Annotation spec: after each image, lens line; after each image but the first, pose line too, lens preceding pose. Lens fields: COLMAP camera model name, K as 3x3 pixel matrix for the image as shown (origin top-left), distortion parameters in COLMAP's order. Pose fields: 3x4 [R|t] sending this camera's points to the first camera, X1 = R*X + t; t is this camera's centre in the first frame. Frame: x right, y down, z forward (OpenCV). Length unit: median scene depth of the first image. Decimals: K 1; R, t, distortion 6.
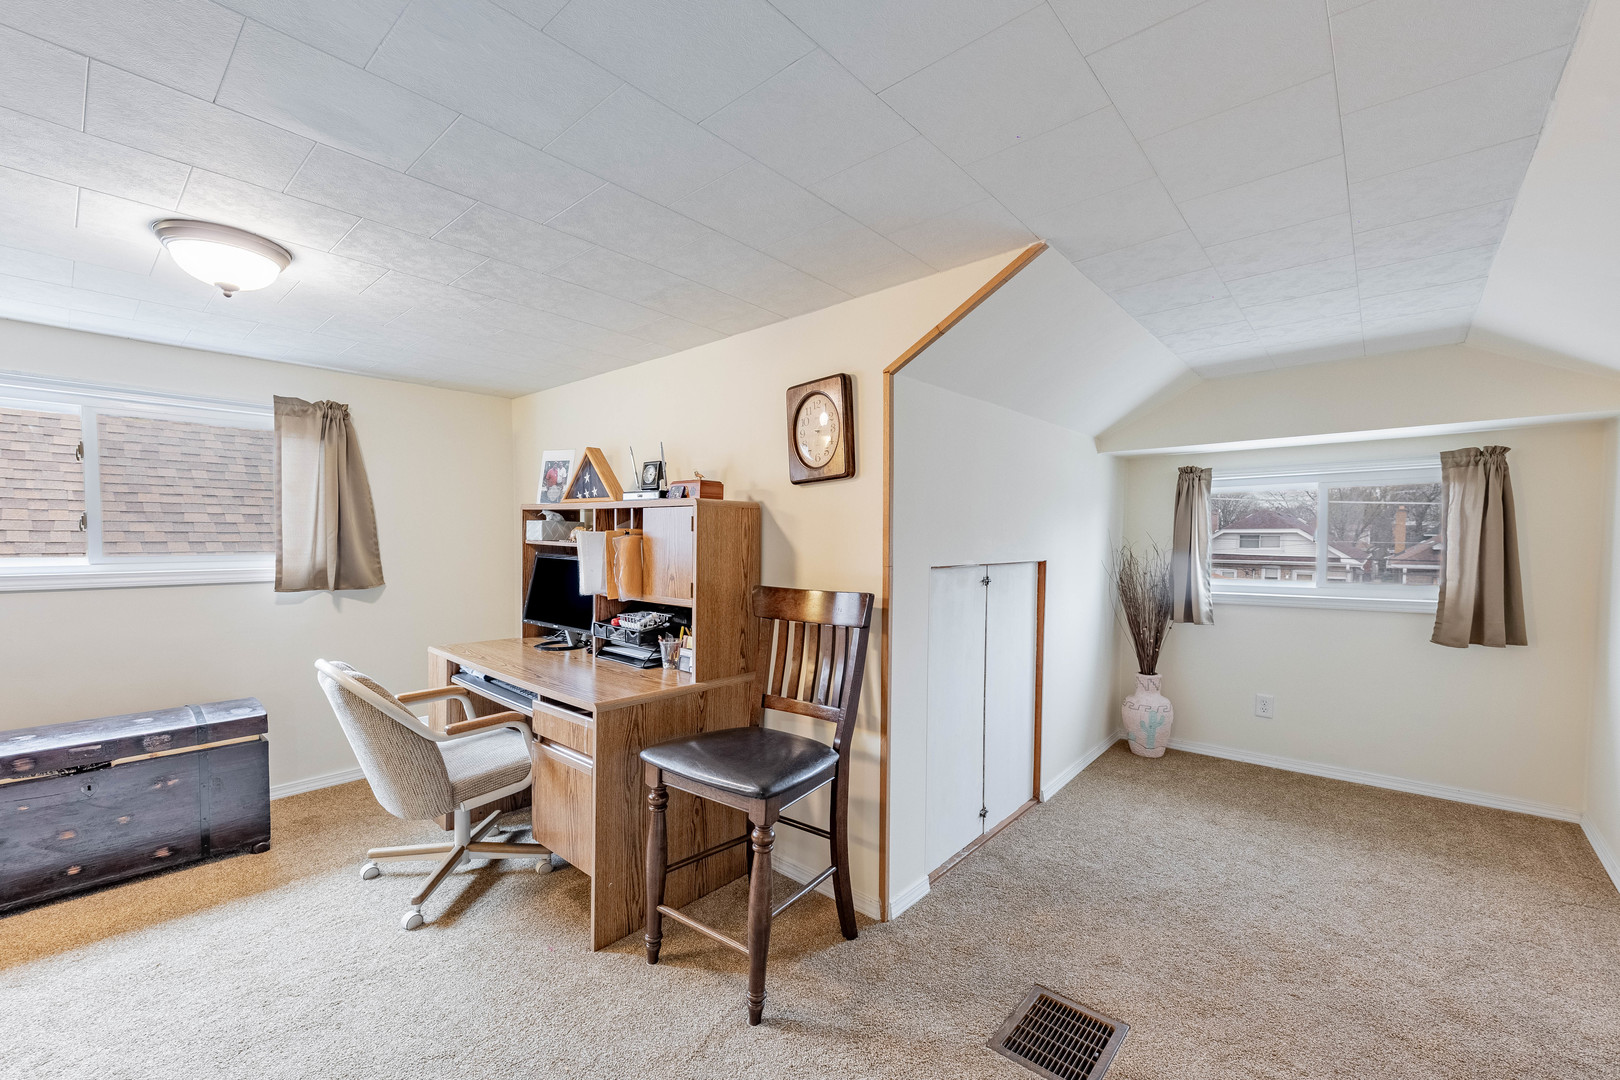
lens RADIAL K [[658.7, 0, 811.1], [0, 658.7, 560.8], [0, 0, 1]] dist [0.008891, -0.000783]
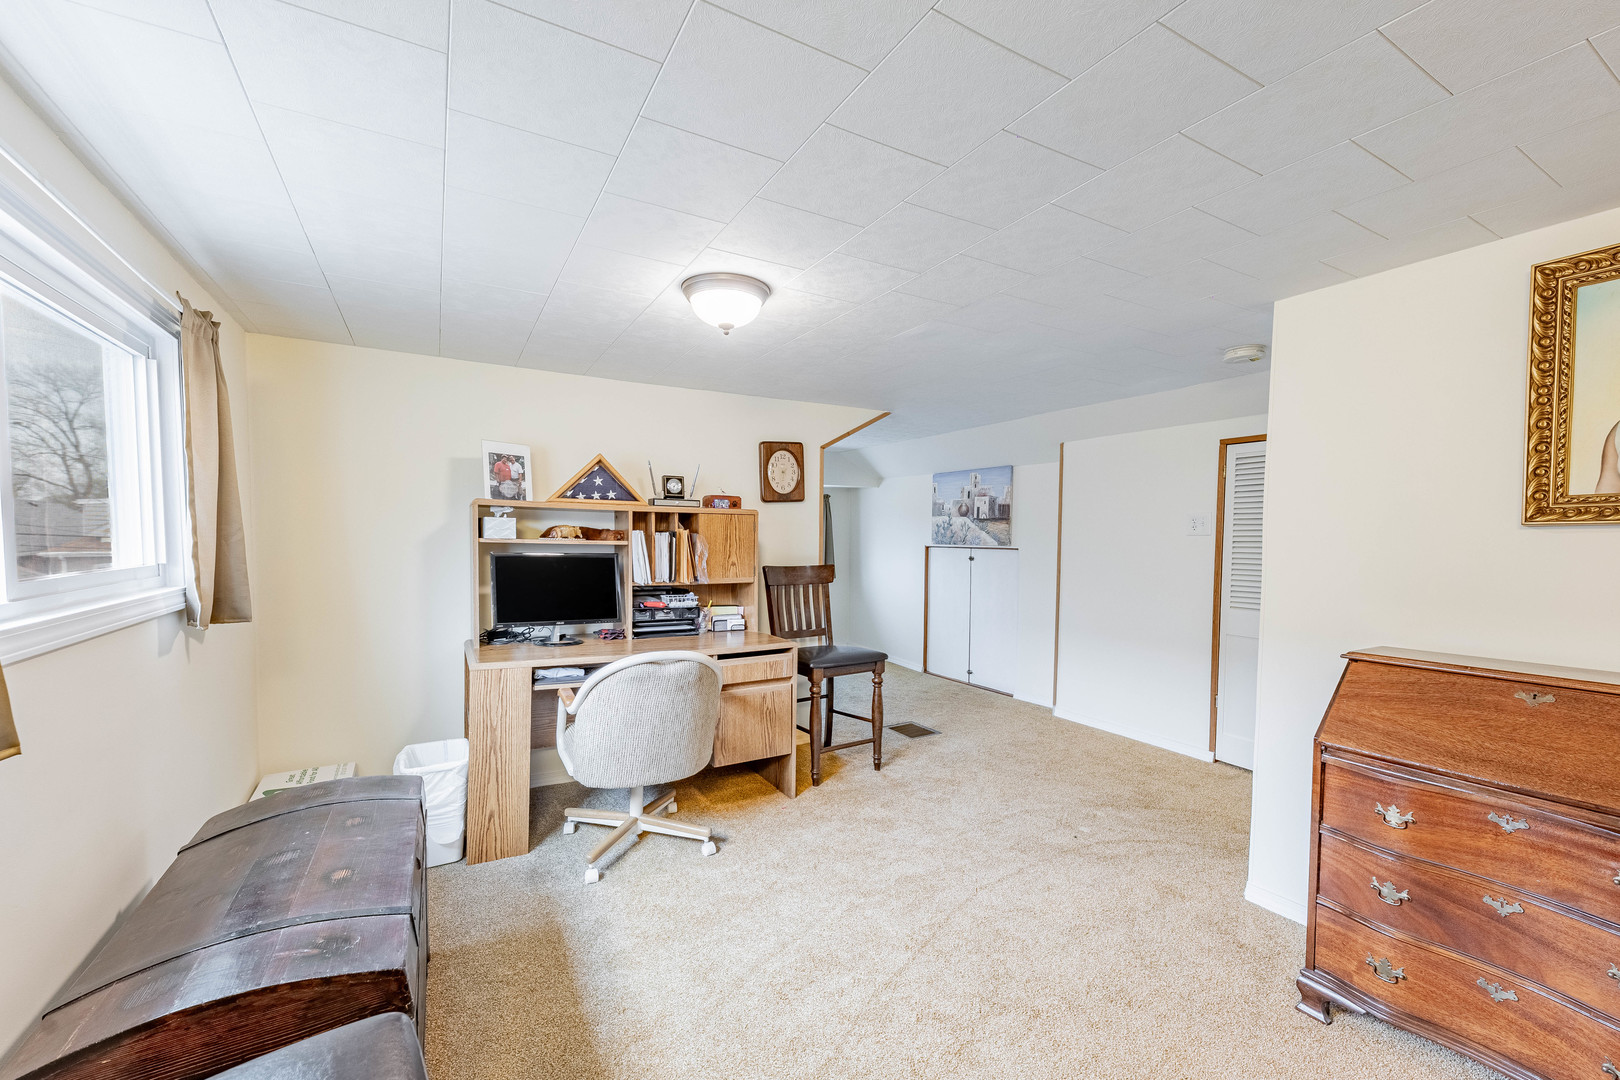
lens RADIAL K [[658.7, 0, 811.1], [0, 658.7, 560.8], [0, 0, 1]] dist [0.008891, -0.000783]
pose [[0.323168, -0.040606, 0.945470, -1.356449], [0.031041, 0.998996, 0.032295, -0.019151], [-0.945833, 0.018911, 0.324104, 0.335630]]
